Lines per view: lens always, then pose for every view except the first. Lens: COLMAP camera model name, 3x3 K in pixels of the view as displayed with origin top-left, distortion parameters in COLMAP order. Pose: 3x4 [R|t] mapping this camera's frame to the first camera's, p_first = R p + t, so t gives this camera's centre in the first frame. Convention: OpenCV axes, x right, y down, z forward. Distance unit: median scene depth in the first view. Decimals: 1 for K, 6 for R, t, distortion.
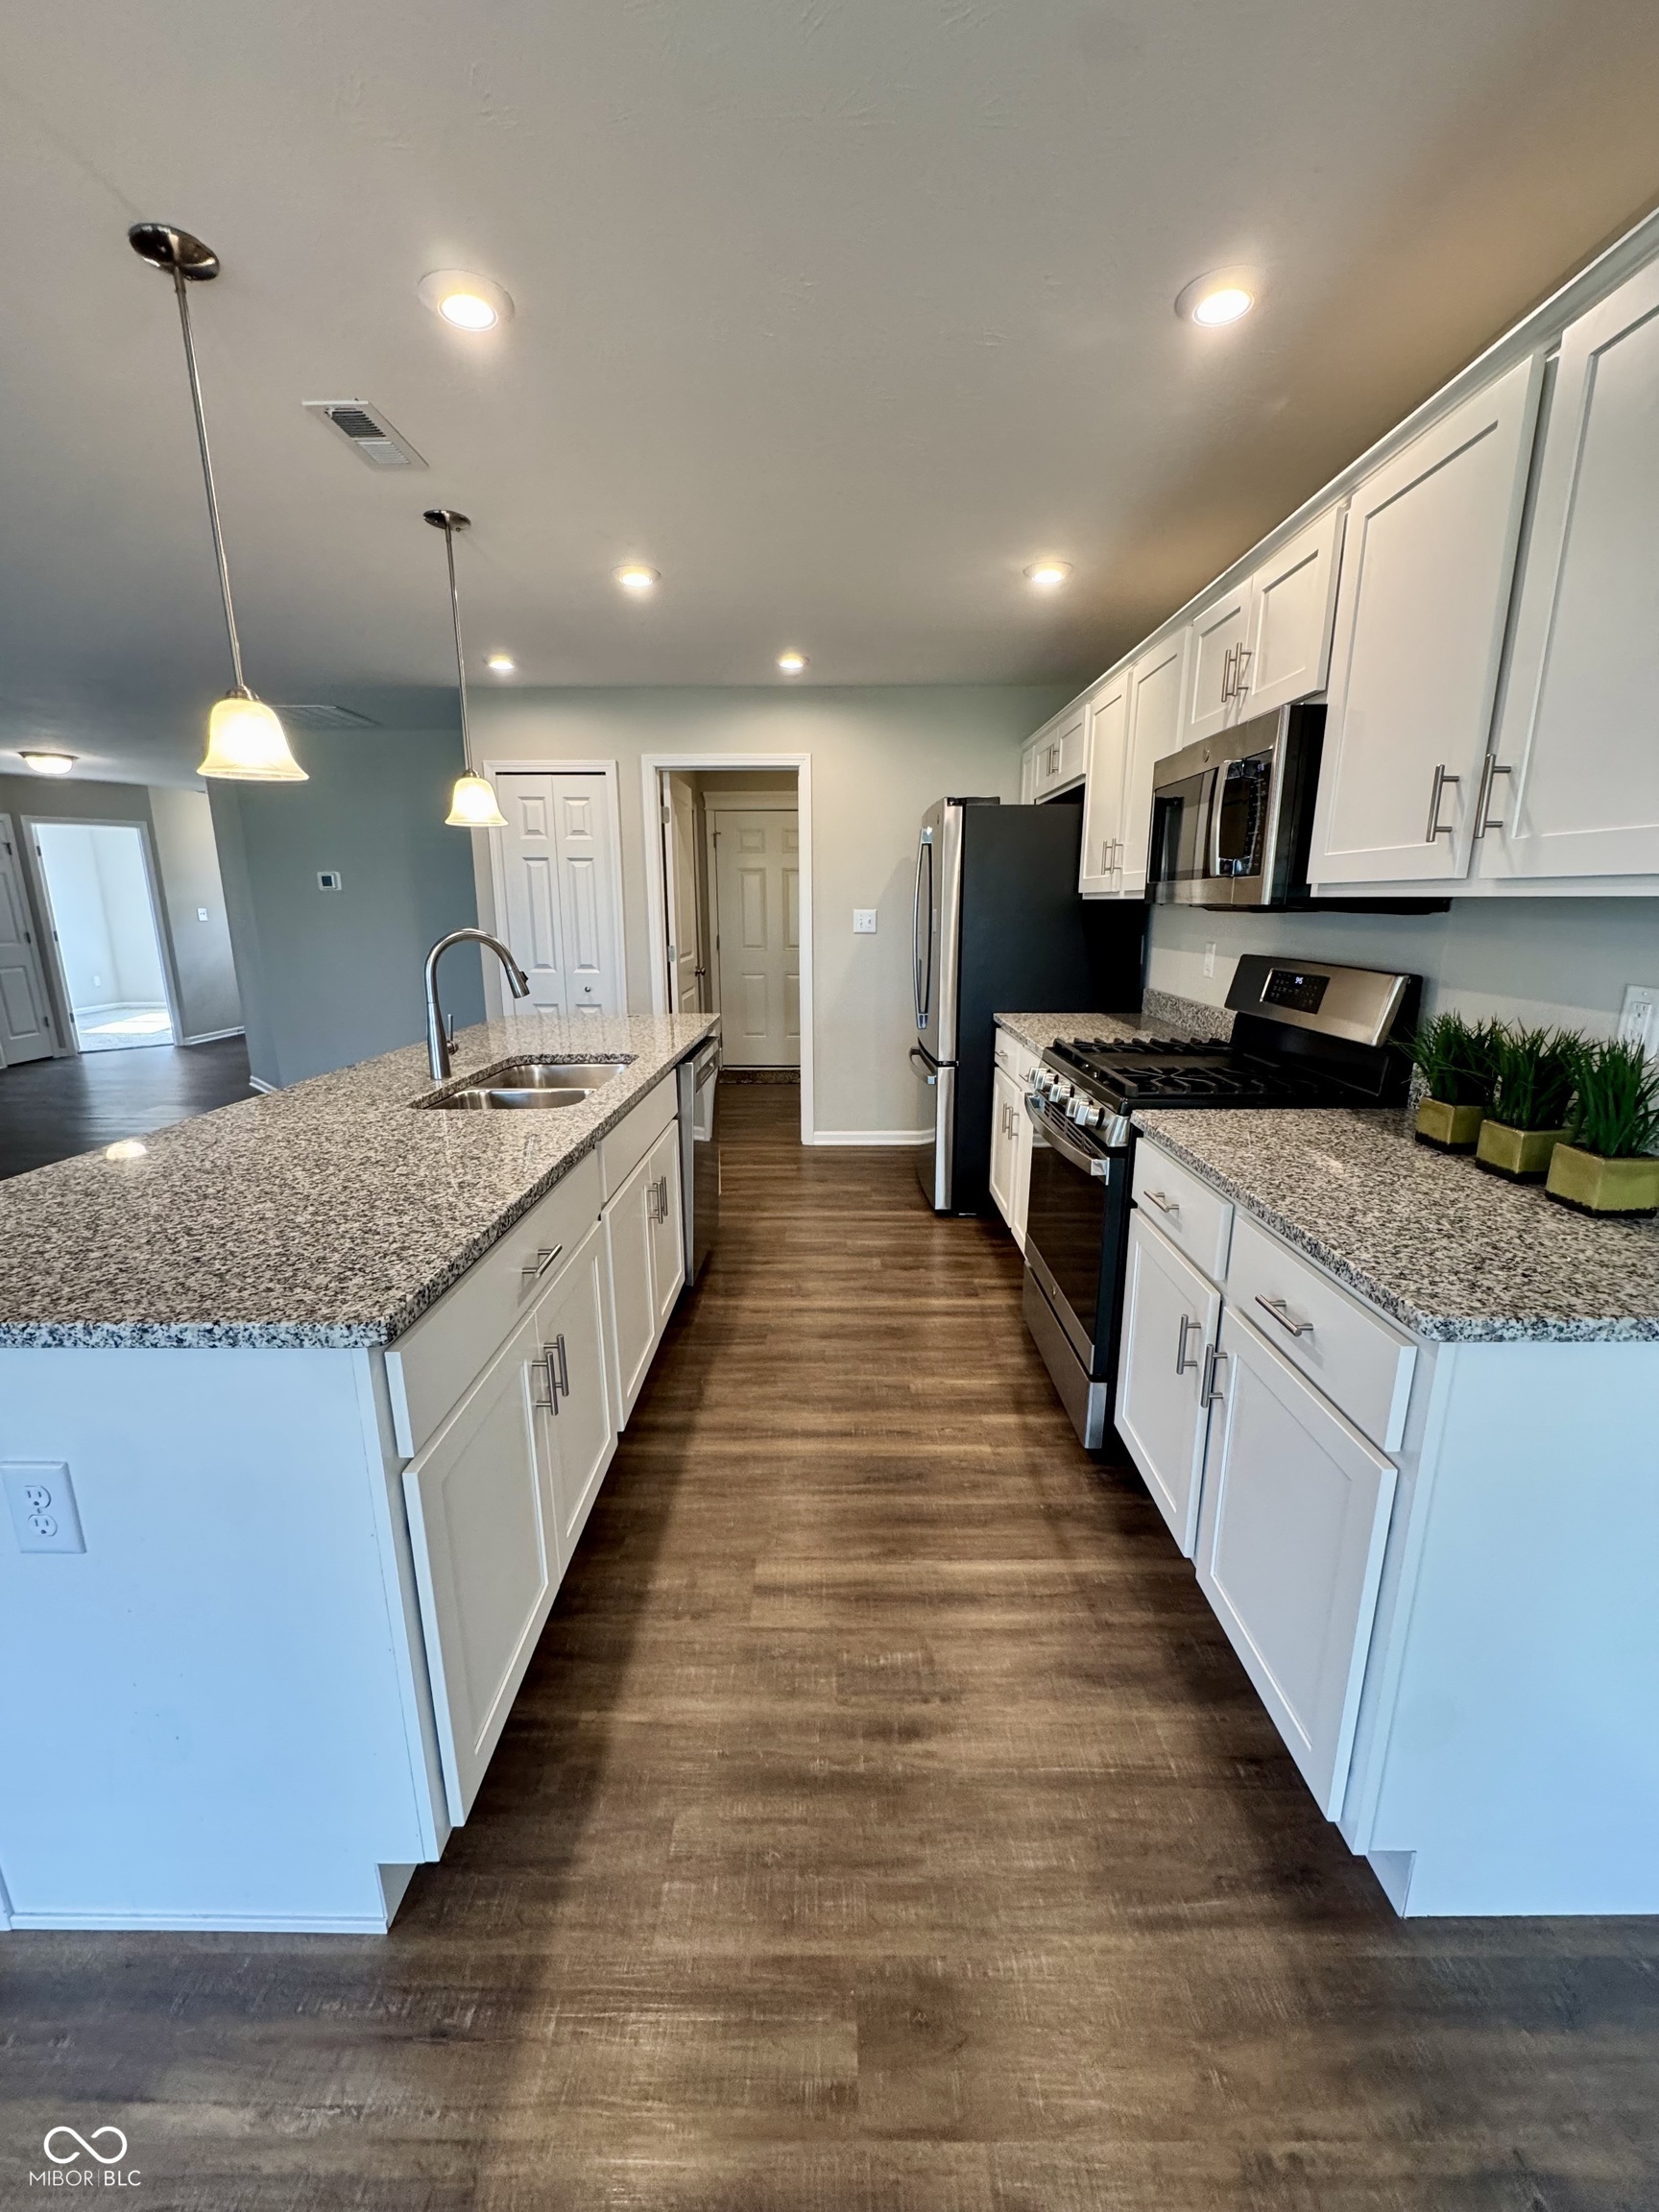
lens RADIAL K [[877.4, 0, 829.5], [0, 877.4, 1106.0], [0, 0, 1]] dist [-0.001696, -0.000196]
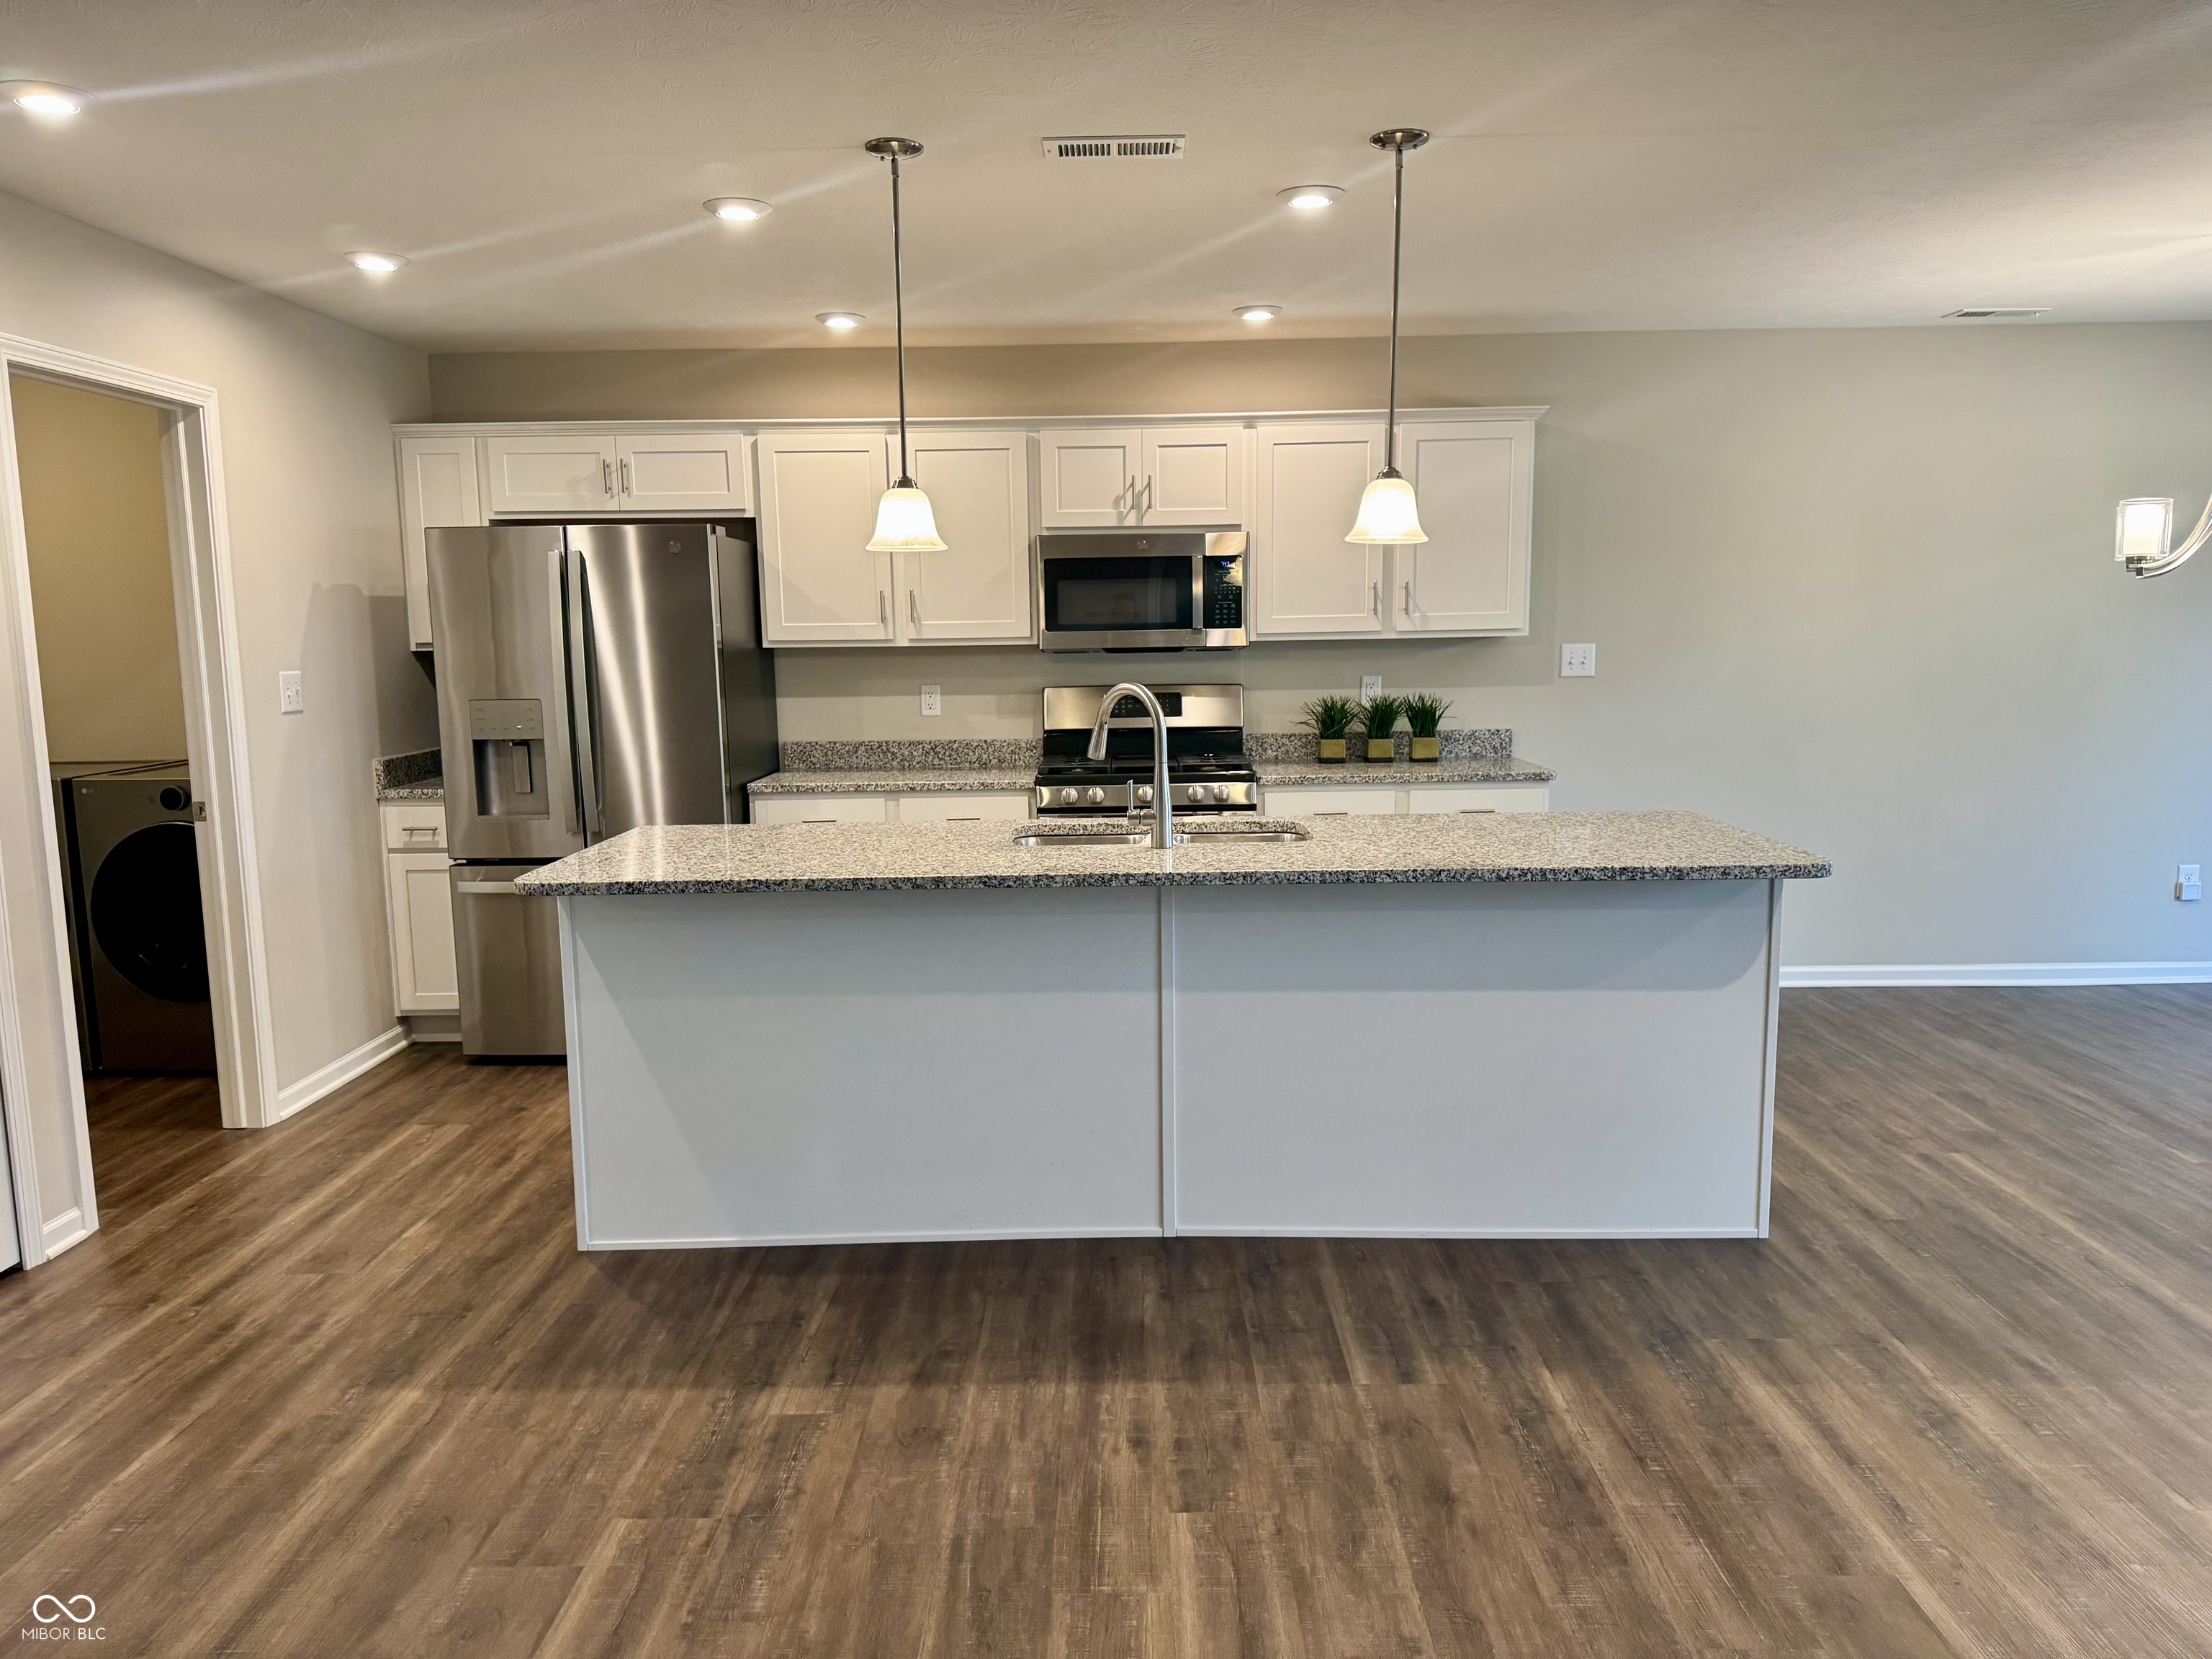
lens RADIAL K [[1537.1, 0, 1099.3], [0, 1537.1, 817.4], [0, 0, 1]] dist [0.003039, 0.001859]
pose [[0.010776, -0.117712, 0.992989, -2.844456], [0.240673, 0.964160, 0.111683, -0.359194], [-0.970546, 0.237782, 0.038720, 1.449860]]
